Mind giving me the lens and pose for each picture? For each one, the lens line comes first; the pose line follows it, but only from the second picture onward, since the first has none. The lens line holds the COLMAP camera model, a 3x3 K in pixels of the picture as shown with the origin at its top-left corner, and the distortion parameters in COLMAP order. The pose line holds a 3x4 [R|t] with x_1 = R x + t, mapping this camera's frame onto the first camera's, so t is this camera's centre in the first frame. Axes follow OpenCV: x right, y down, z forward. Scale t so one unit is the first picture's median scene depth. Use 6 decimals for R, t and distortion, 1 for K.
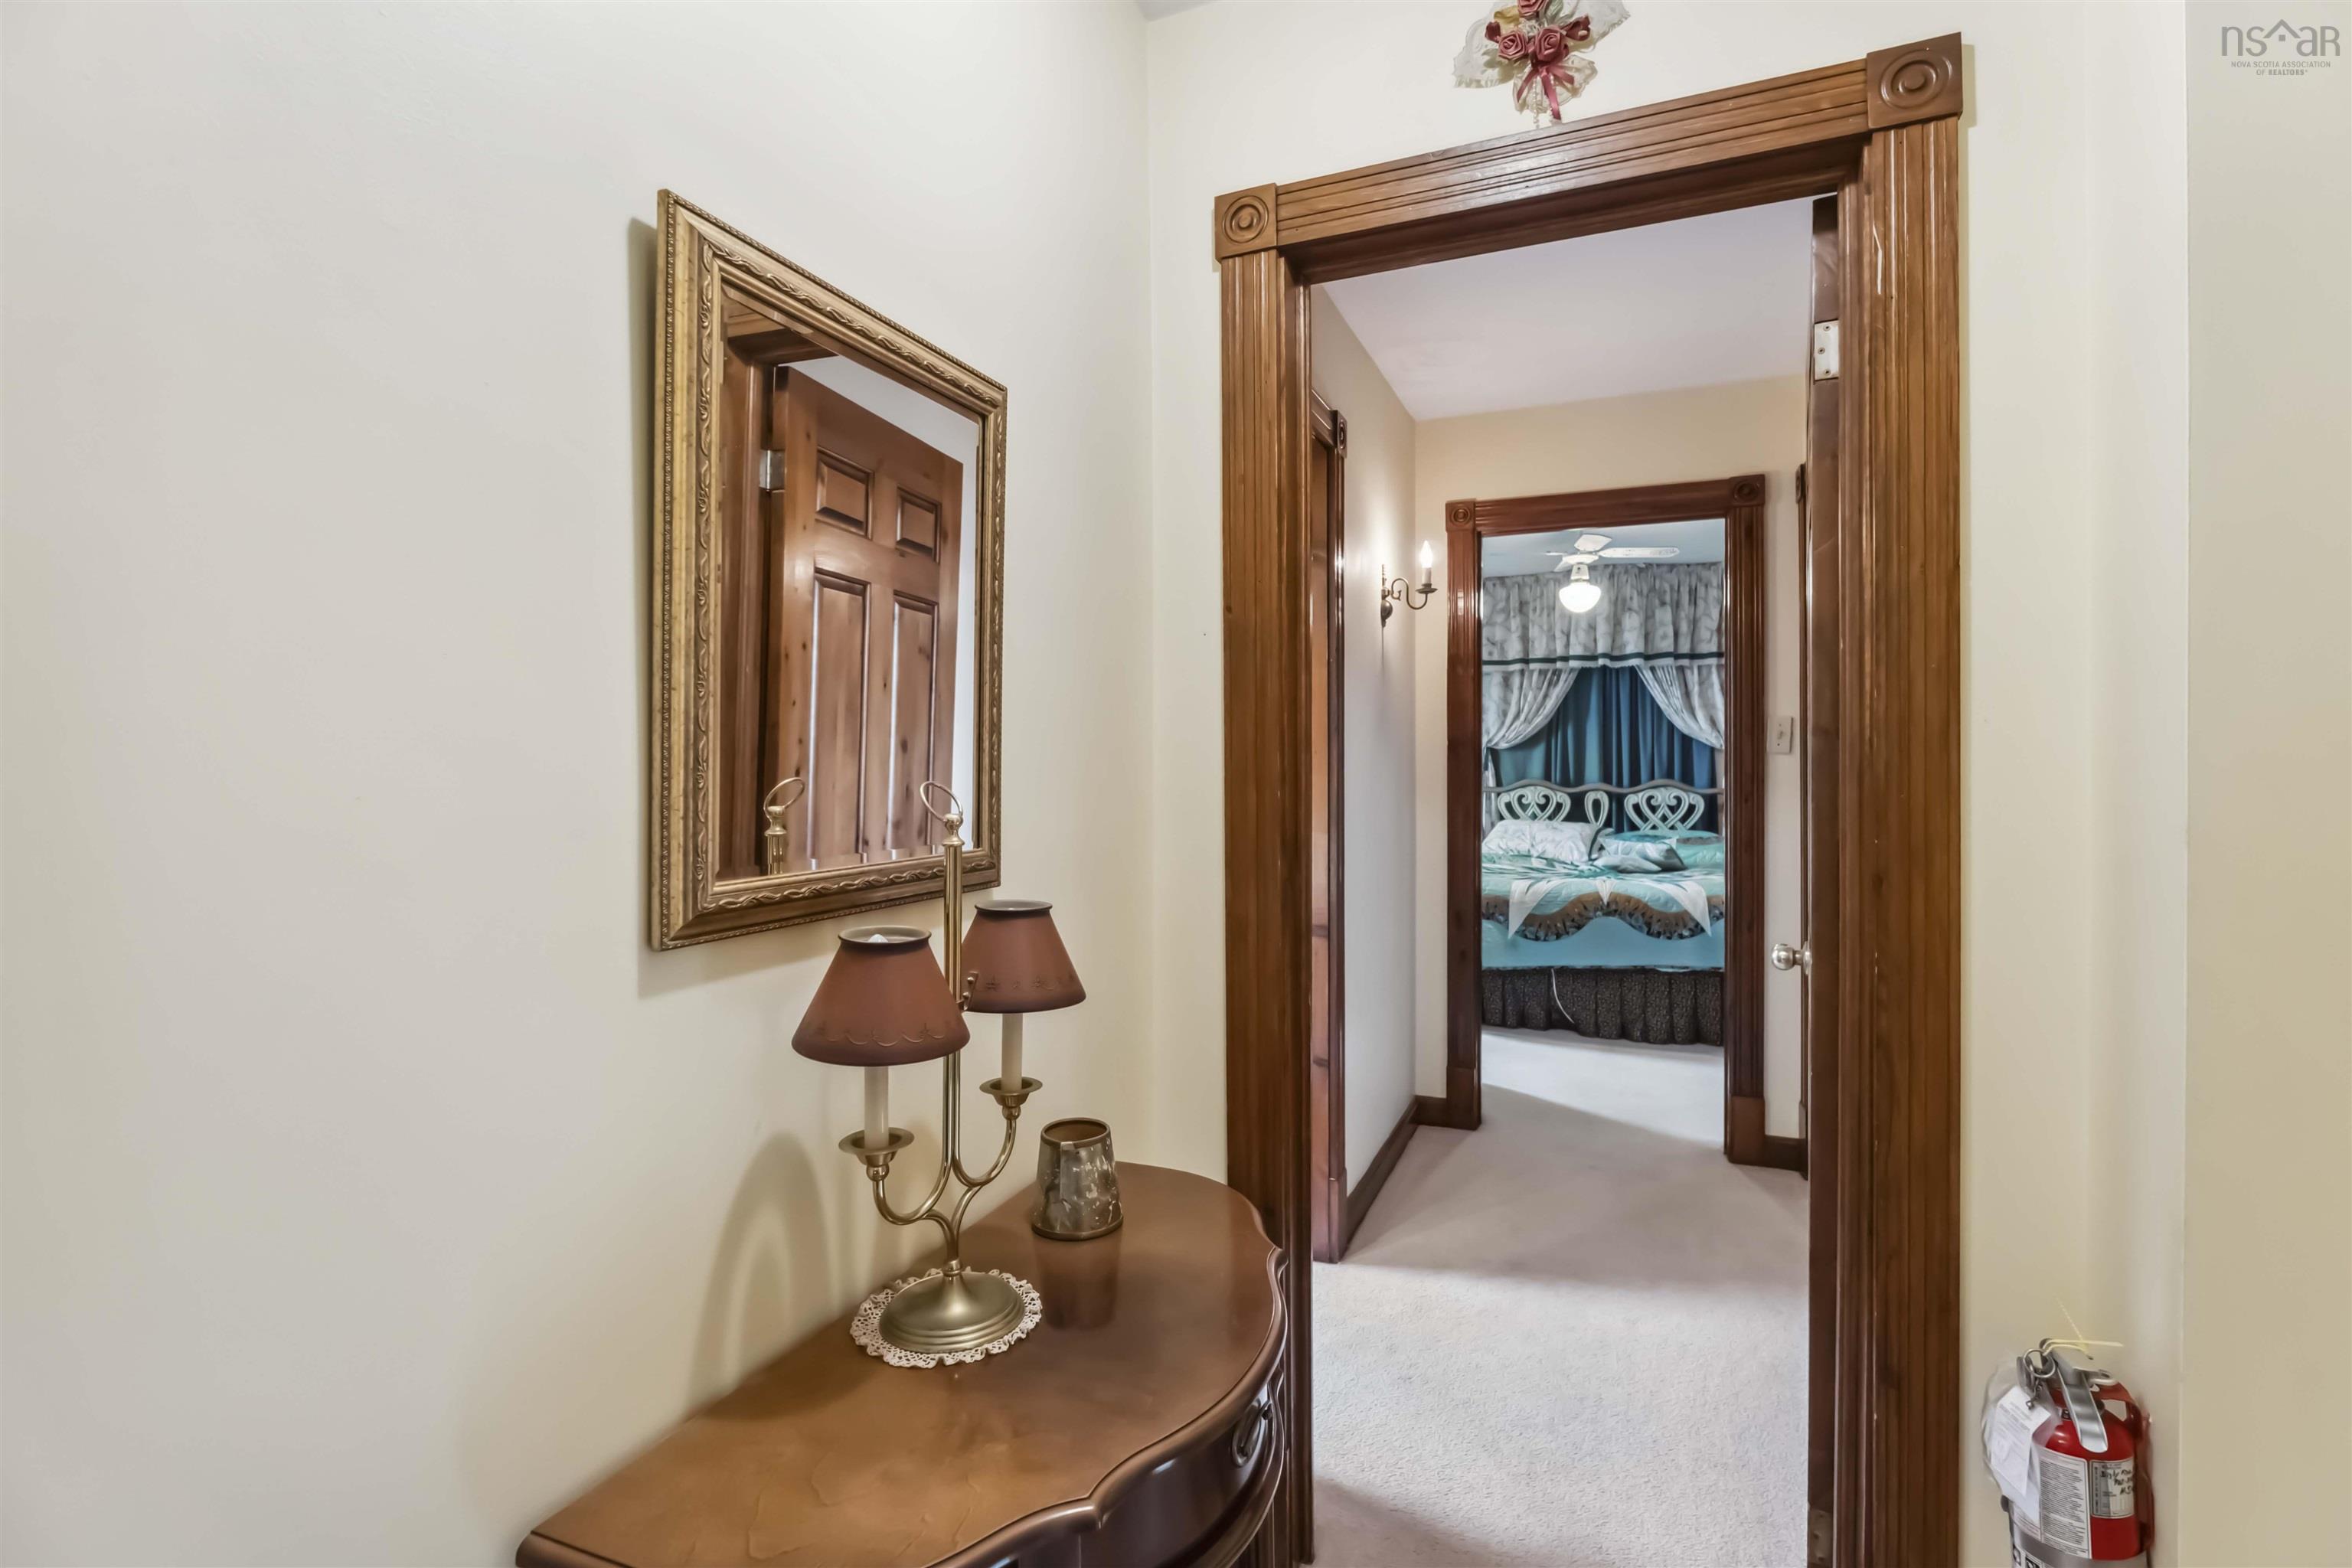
lens RADIAL K [[1086.4, 0, 1178.9], [0, 1086.4, 766.4], [0, 0, 1]] dist [-0.000389, -0.000009]
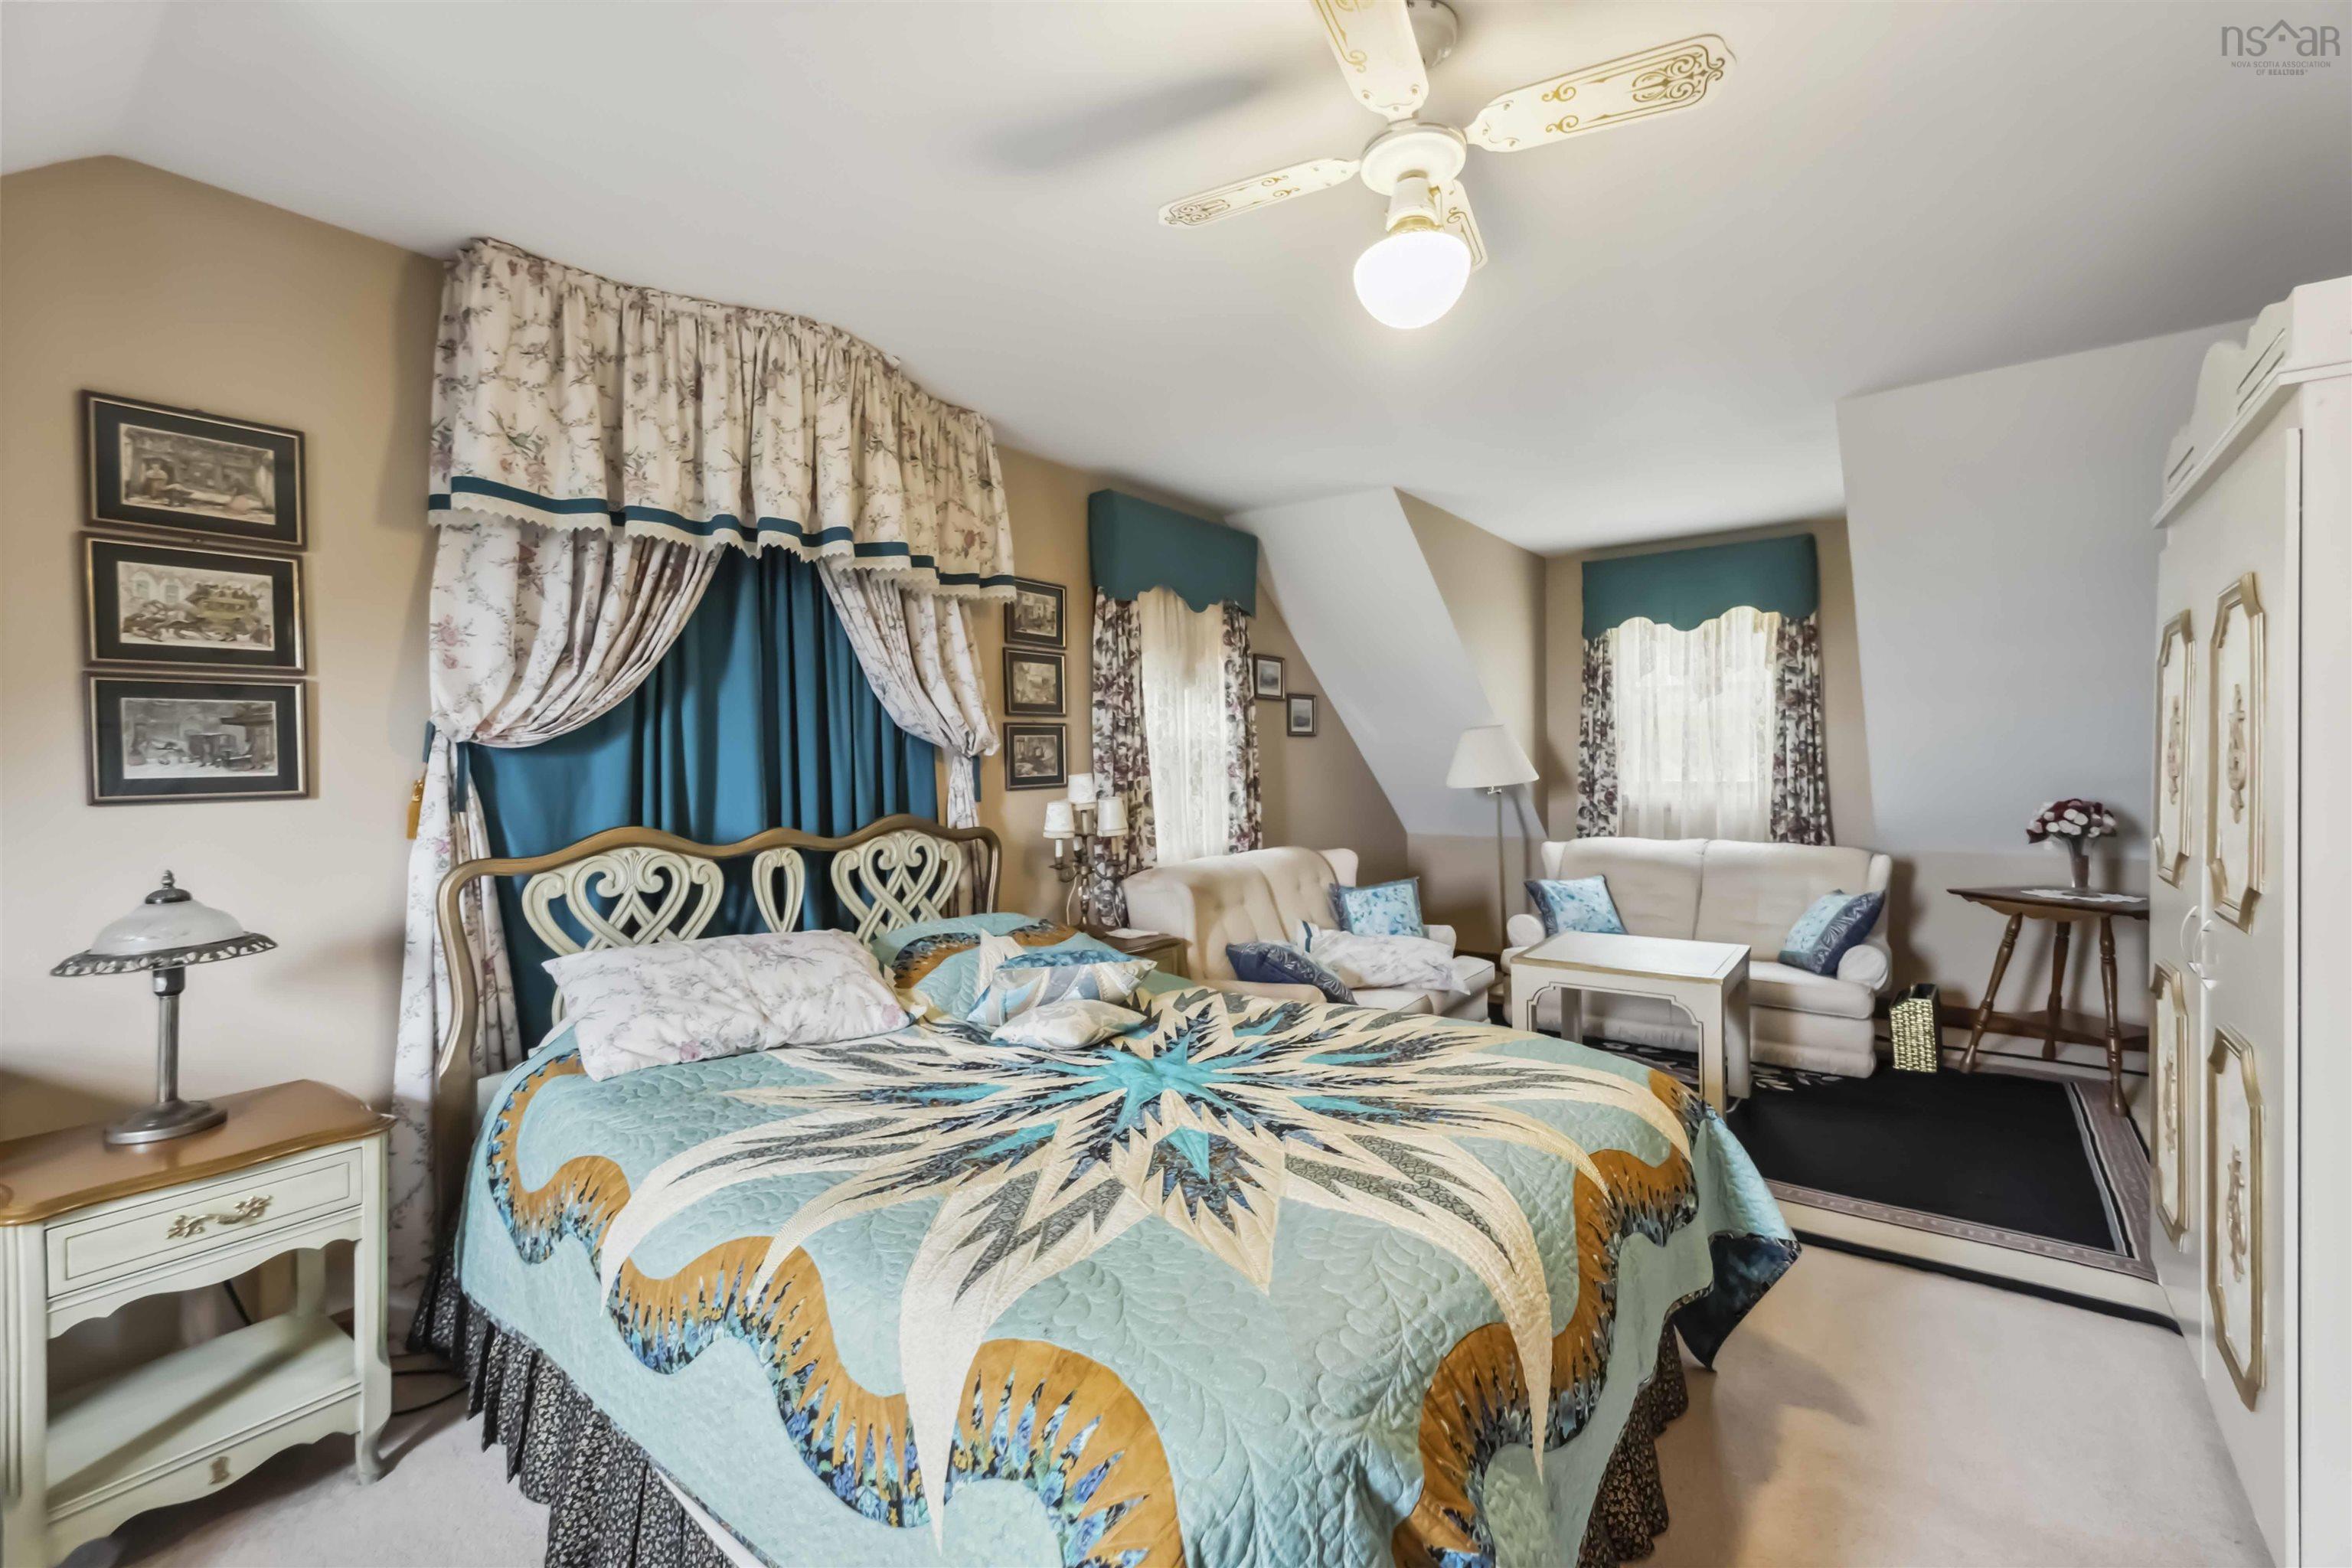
lens RADIAL K [[1010.6, 0, 1178.2], [0, 1010.6, 774.5], [0, 0, 1]] dist [0.000330, 0.000045]
pose [[0.259408, -0.009426, 0.965722, 0.037371], [0.011323, 0.999913, 0.006718, -0.007792], [-0.965702, 0.009192, 0.259492, 0.736176]]
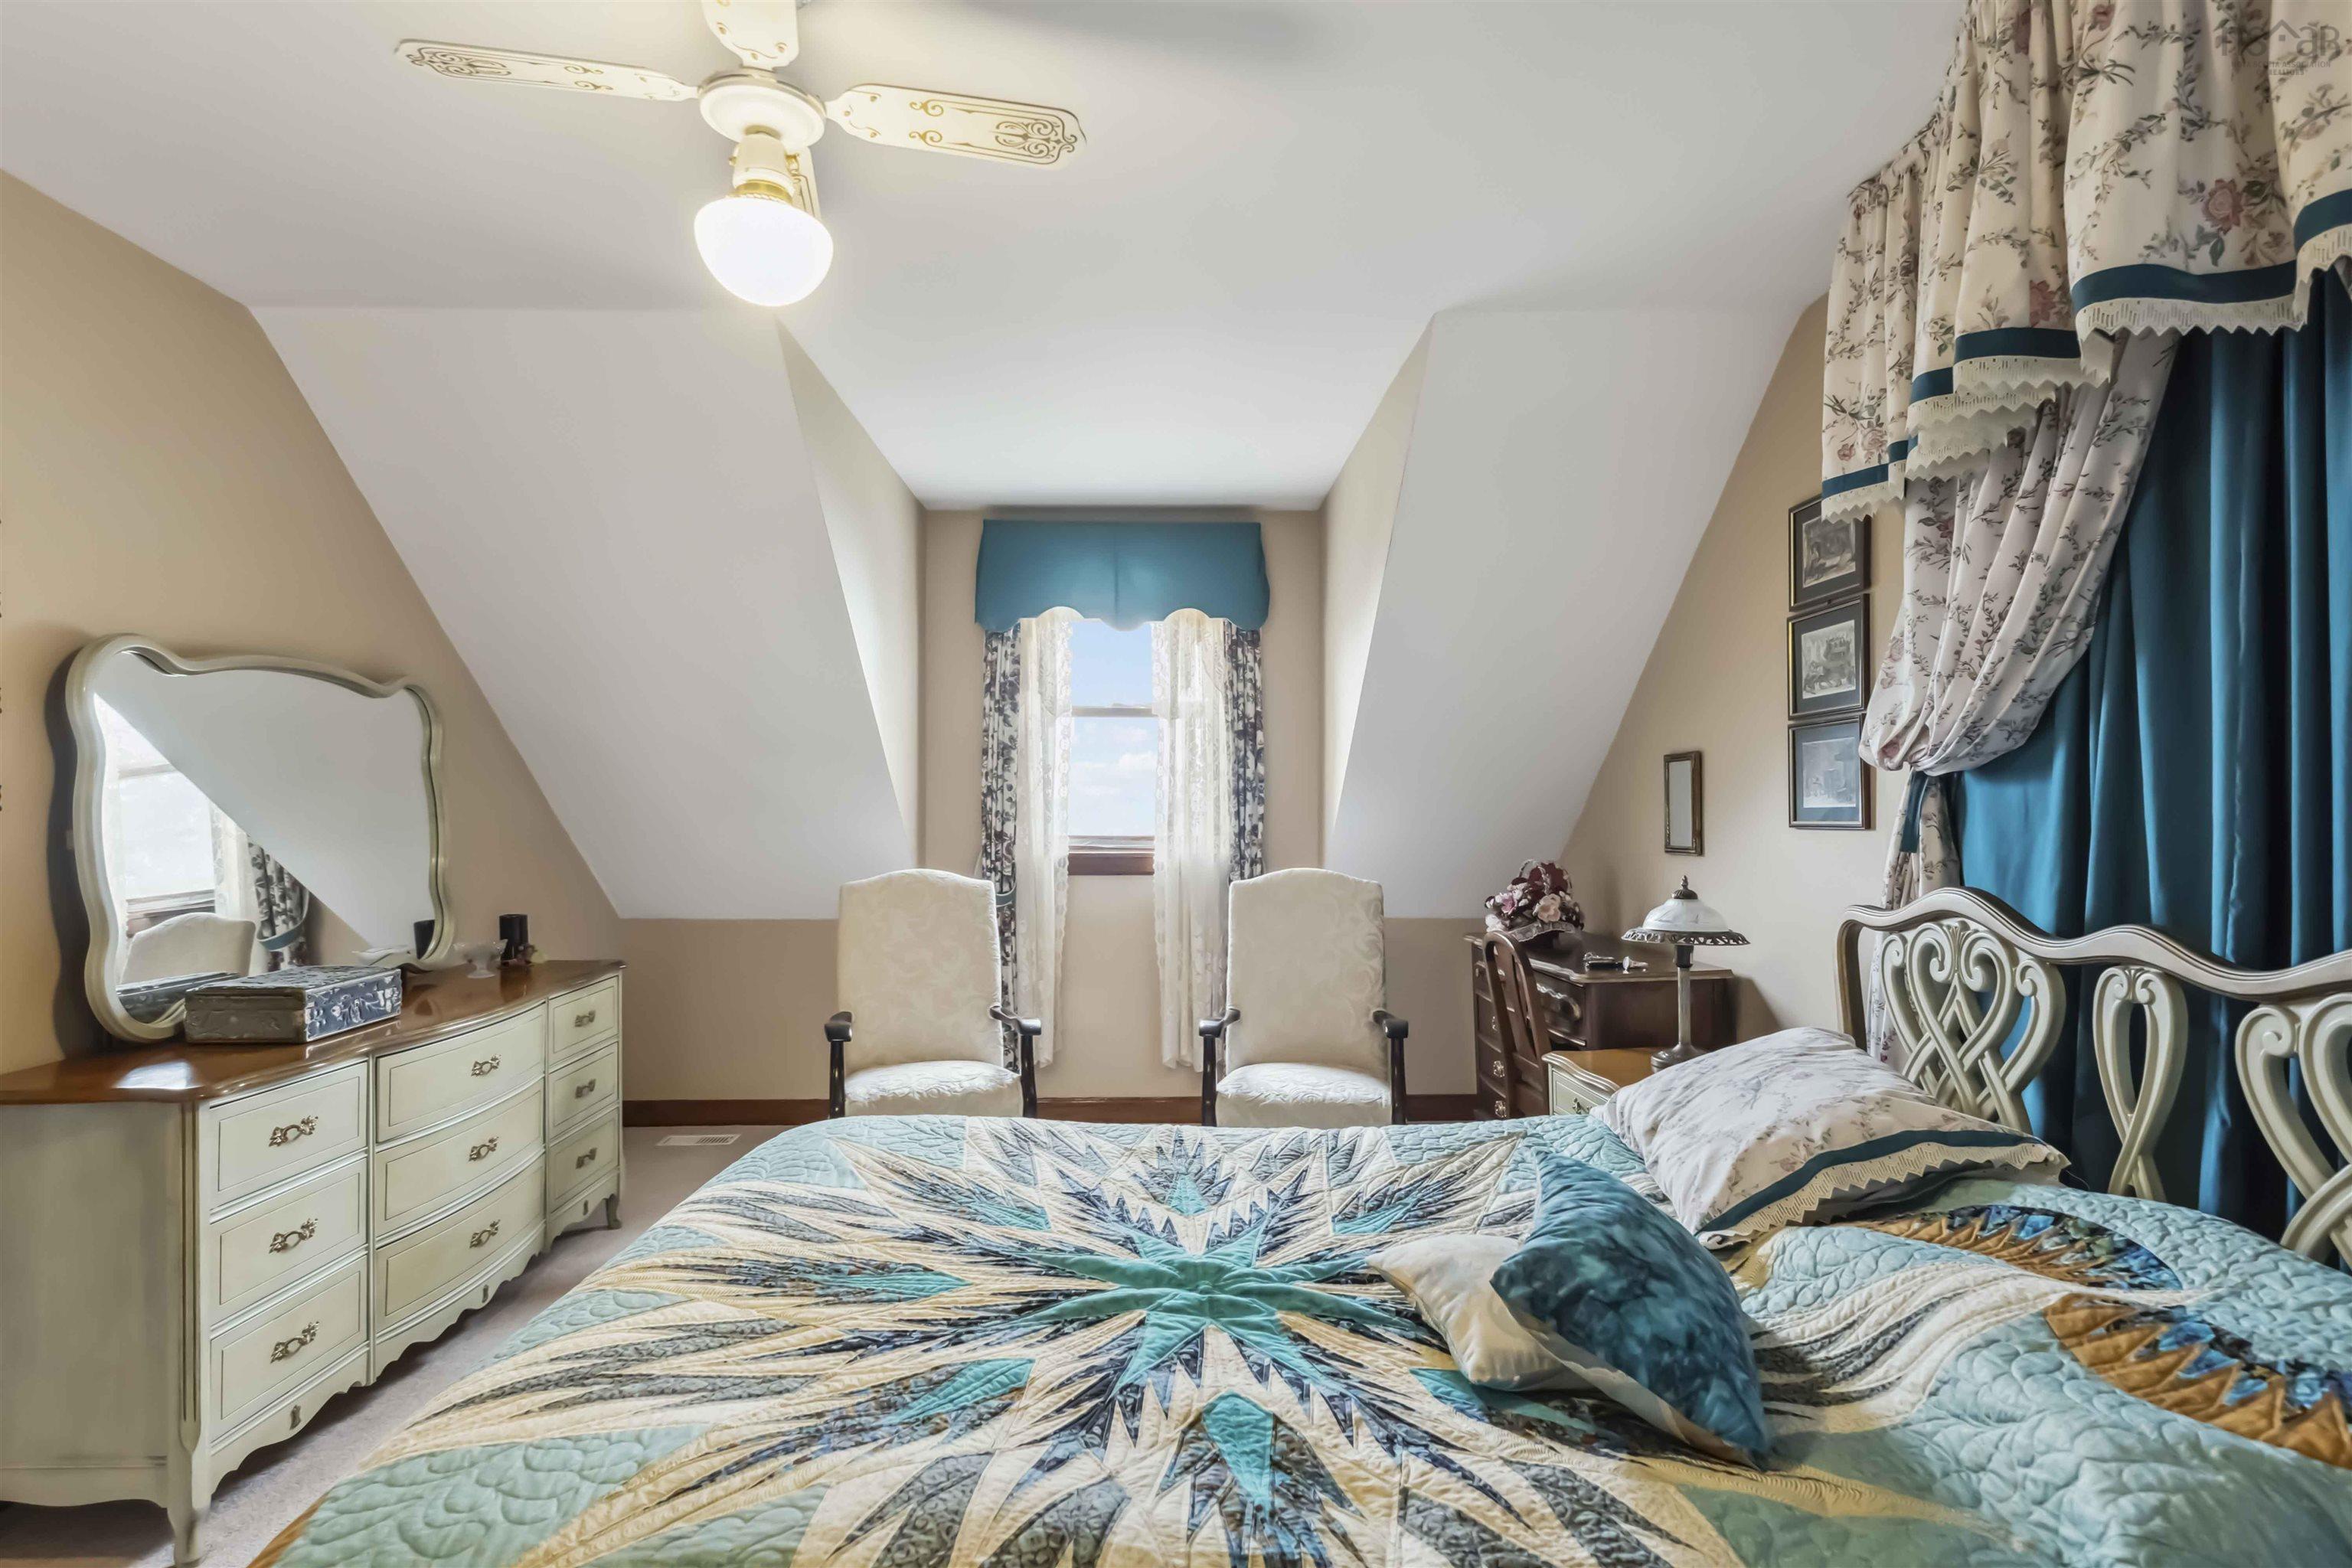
lens RADIAL K [[1194.1, 0, 1167.9], [0, 1194.1, 796.2], [0, 0, 1]] dist [0.001809, 0.000252]
pose [[0.403315, -0.001429, -0.915060, 0.520863], [-0.003774, 0.999988, -0.003225, -0.009720], [0.915054, 0.004754, 0.403304, 0.721936]]
